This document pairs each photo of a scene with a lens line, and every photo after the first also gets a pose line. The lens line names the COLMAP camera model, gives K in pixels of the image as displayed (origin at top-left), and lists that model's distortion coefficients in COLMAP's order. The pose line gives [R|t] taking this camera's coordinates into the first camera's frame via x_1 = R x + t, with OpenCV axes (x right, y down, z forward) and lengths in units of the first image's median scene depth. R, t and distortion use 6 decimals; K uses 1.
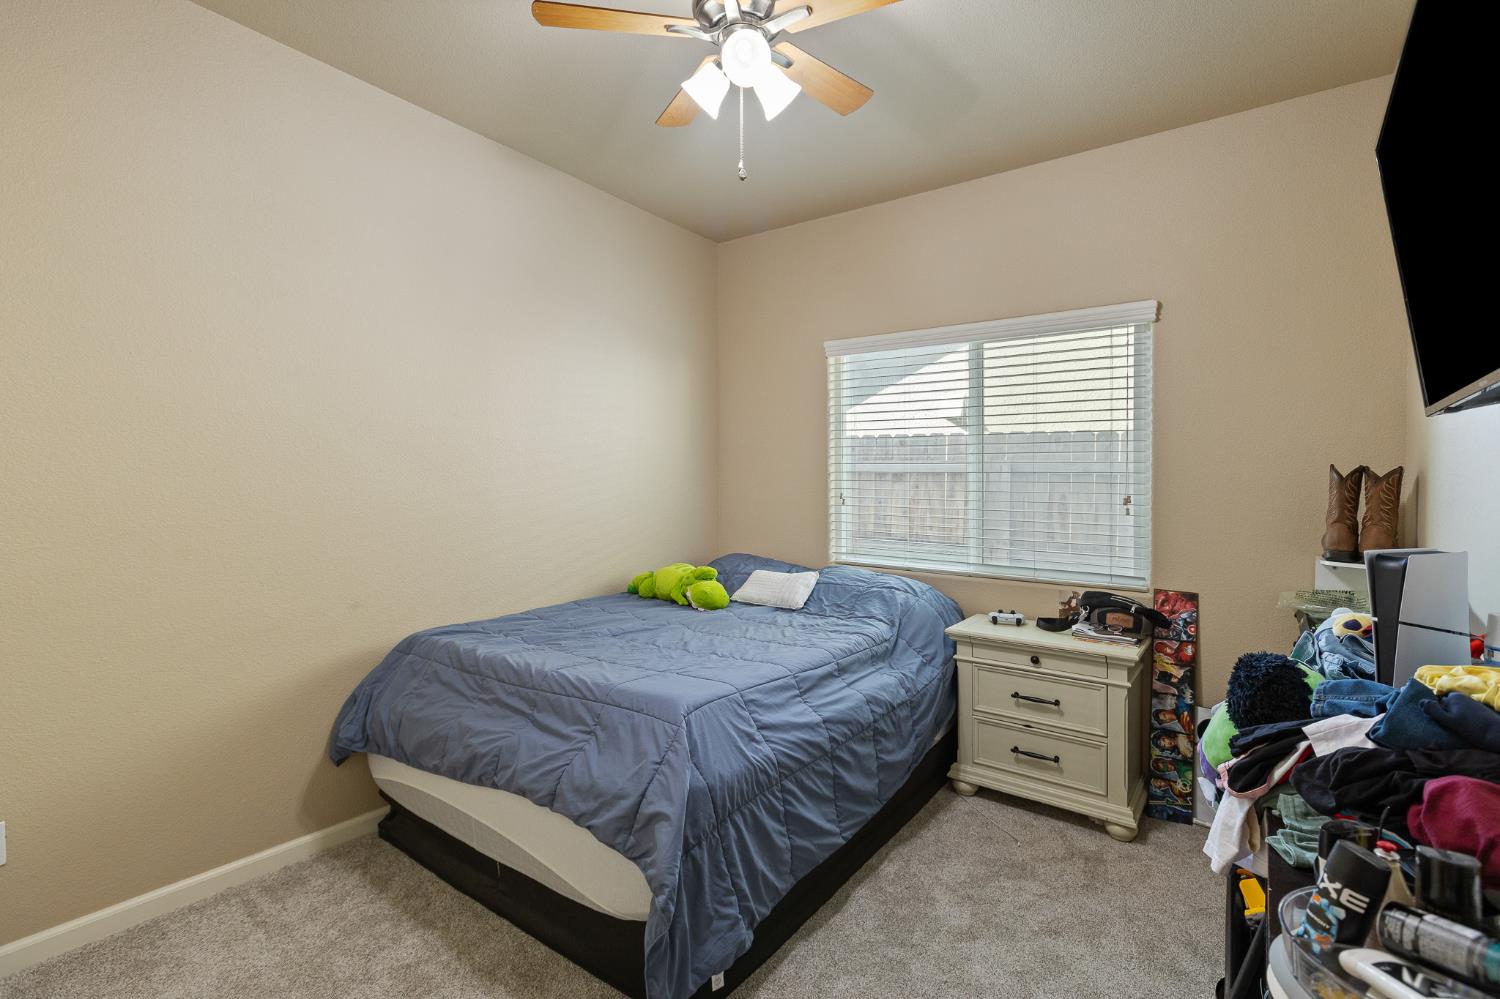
lens RADIAL K [[683.2, 0, 749.9], [0, 683.2, 489.3], [0, 0, 1]] dist [0.009596, -0.001219]
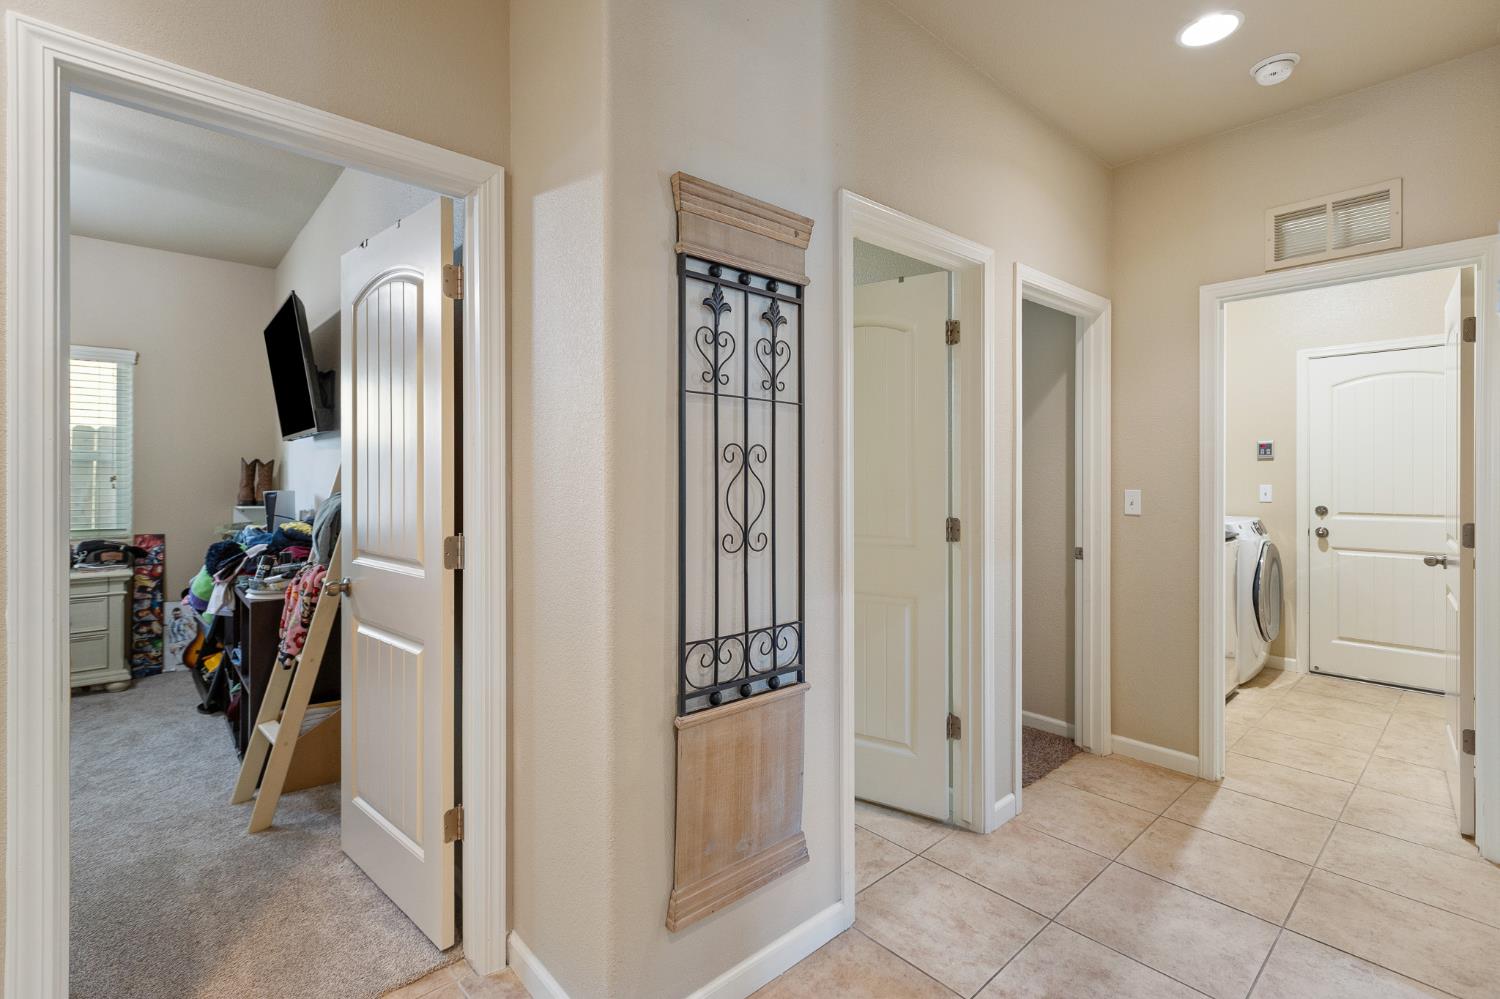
lens RADIAL K [[683.2, 0, 744.7], [0, 683.2, 468.6], [0, 0, 1]] dist [0.009596, -0.001219]
pose [[0.202693, 0.000706, 0.979242, -0.683866], [0.008342, 0.999962, -0.002447, 0.010088], [-0.979207, 0.008665, 0.202680, -0.702697]]
